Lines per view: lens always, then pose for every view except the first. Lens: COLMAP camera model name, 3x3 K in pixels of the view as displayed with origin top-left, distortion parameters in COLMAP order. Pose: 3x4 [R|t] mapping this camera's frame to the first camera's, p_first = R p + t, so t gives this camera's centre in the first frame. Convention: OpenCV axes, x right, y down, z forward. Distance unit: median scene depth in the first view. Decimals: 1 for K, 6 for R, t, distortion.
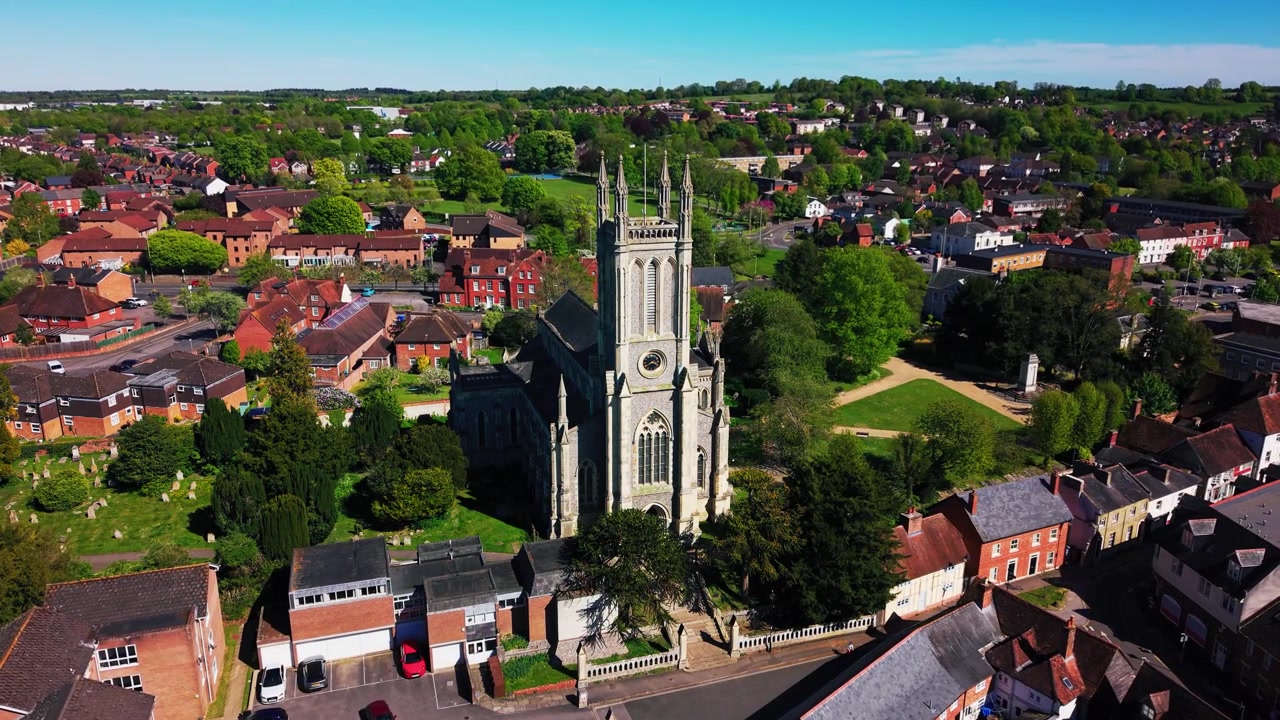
lens RADIAL K [[898.7, 0, 640.0], [0, 898.7, 360.0], [0, 0, 1]] dist [0.008882, 0.002542]
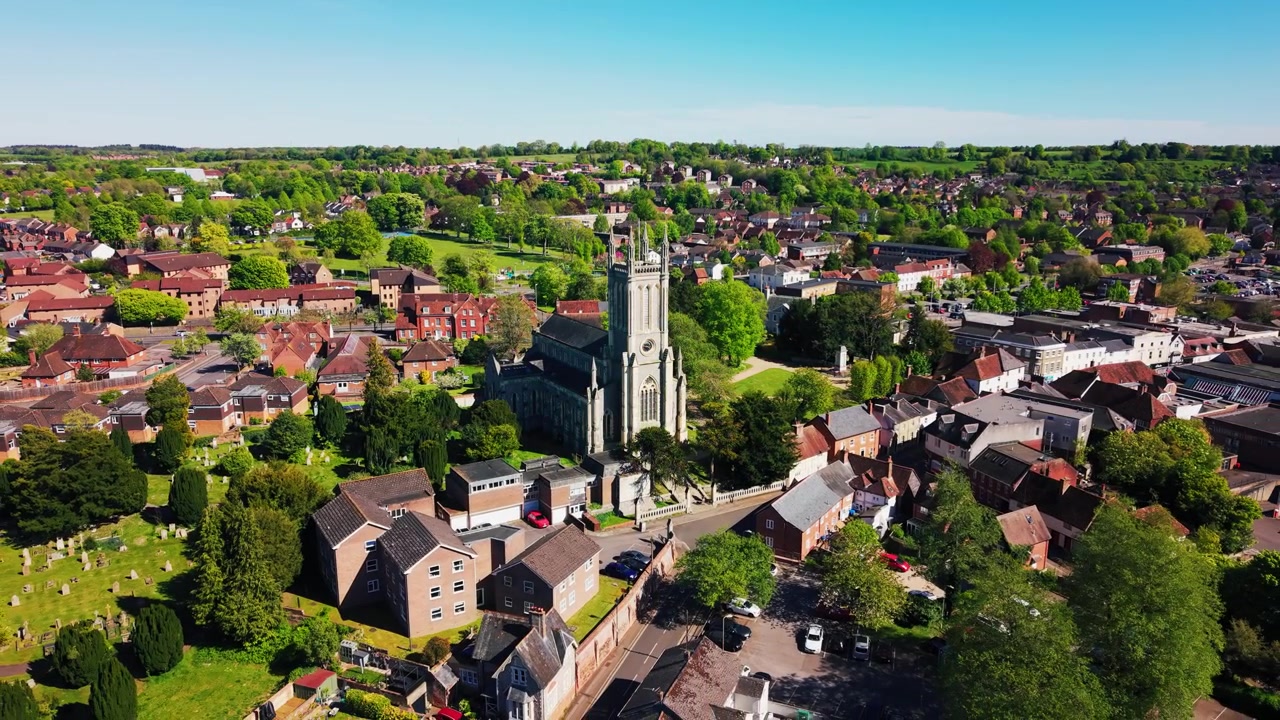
lens RADIAL K [[852.9, 0, 640.0], [0, 852.9, 360.0], [0, 0, 1]] dist [0.085663, -0.116101]
pose [[0.975857, -0.052138, 0.212094, -0.111988], [0.063069, 0.996990, -0.045100, 0.032597], [-0.209104, 0.057388, 0.976208, -0.185159]]
